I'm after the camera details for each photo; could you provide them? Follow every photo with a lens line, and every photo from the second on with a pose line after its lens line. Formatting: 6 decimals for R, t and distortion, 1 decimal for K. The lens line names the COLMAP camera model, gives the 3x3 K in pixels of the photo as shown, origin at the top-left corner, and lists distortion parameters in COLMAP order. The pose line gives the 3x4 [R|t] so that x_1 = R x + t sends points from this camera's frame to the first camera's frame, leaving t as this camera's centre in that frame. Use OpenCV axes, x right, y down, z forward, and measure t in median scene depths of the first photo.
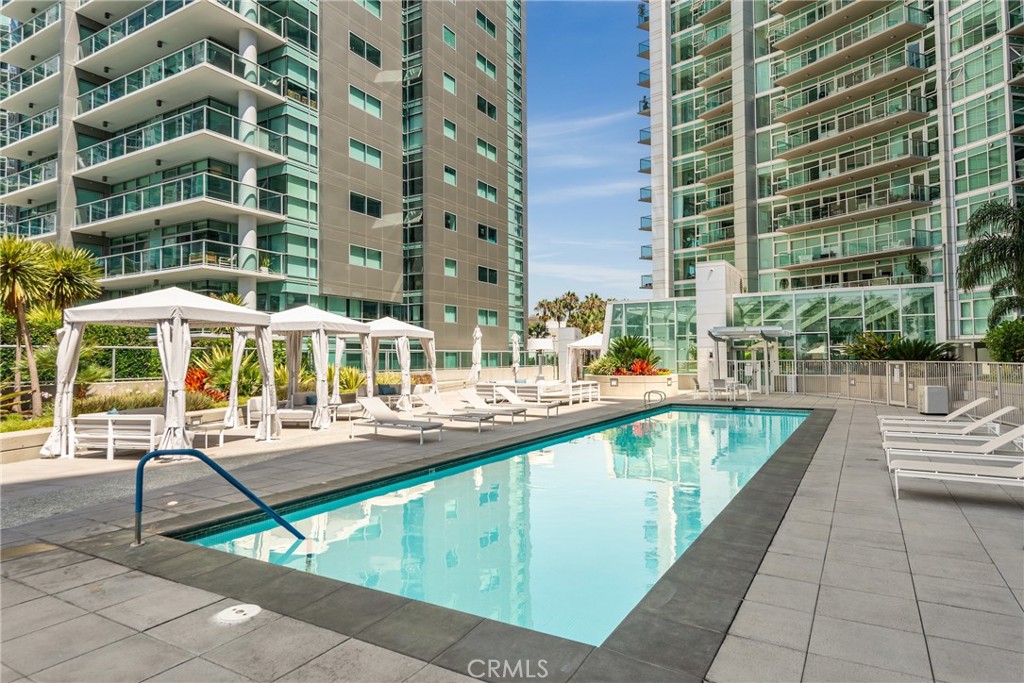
lens RADIAL K [[610.7, 0, 510.7], [0, 610.7, 340.6], [0, 0, 1]] dist [0.000905, -0.003163]
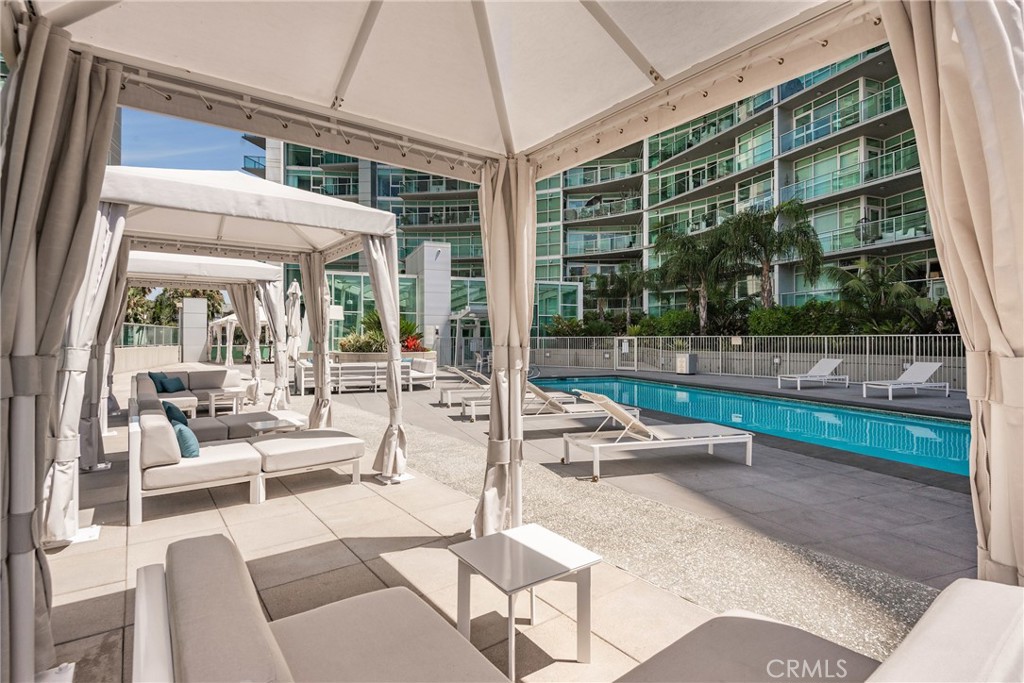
lens RADIAL K [[496.5, 0, 514.8], [0, 496.5, 341.4], [0, 0, 1]] dist [0.029570, 0.000169]
pose [[0.608882, 0.002230, 0.793258, -0.213487], [-0.023956, 0.999592, 0.015578, 0.018450], [-0.792899, -0.028488, 0.608687, 0.297202]]
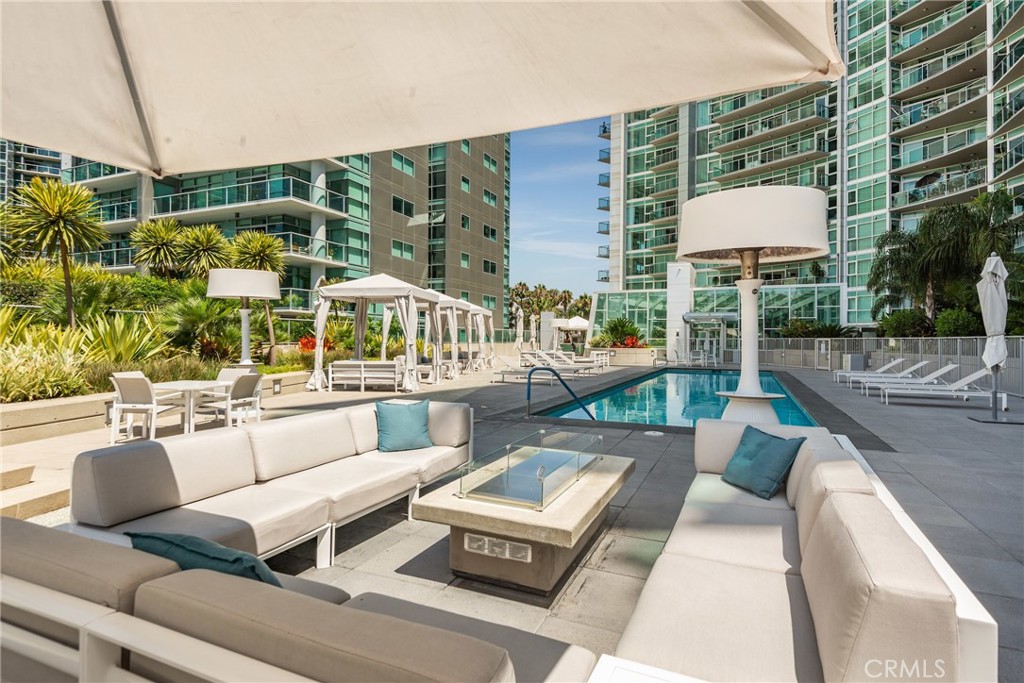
lens RADIAL K [[544.2, 0, 509.1], [0, 544.2, 339.8], [0, 0, 1]] dist [0.004352, -0.002122]
pose [[0.992868, 0.013949, 0.118402, -0.134124], [-0.017142, 0.999515, 0.025995, 0.009153], [-0.117982, -0.027839, 0.992625, -0.092224]]
